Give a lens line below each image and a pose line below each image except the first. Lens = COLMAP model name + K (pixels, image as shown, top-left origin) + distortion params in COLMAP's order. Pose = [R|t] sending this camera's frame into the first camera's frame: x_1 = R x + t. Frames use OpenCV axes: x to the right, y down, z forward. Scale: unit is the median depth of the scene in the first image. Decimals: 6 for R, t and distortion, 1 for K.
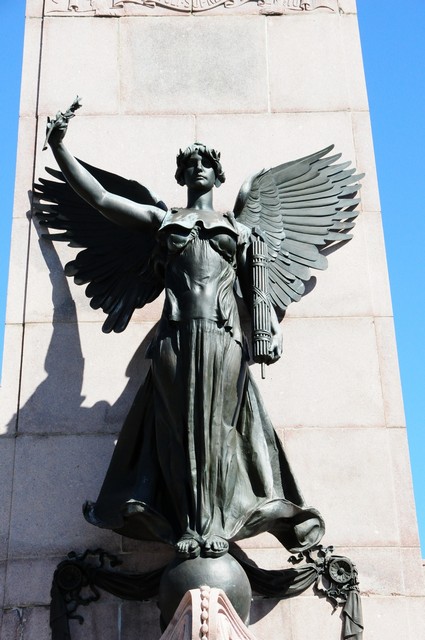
lens RADIAL K [[1620.3, 0, 212.5], [0, 1620.3, 320.0], [0, 0, 1]] dist [0.626462, 0.523458]
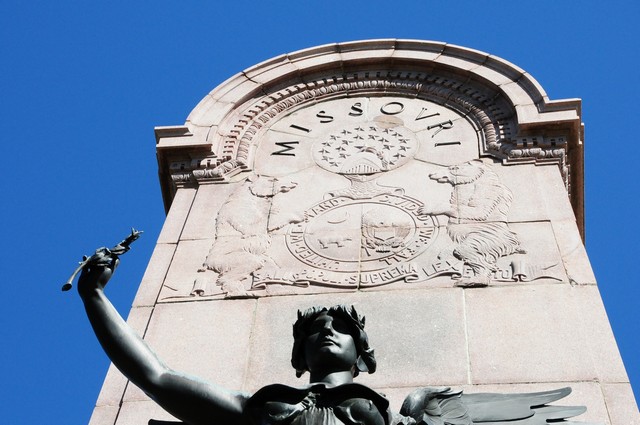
lens RADIAL K [[1485.2, 0, 320.0], [0, 1485.2, 212.5], [0, 0, 1]] dist [0.578598, 0.219186]
pose [[0.992683, -0.044616, -0.112201, 0.049686], [-0.028041, 0.818644, -0.573616, 0.175711], [0.117445, 0.572566, 0.811403, 0.509356]]
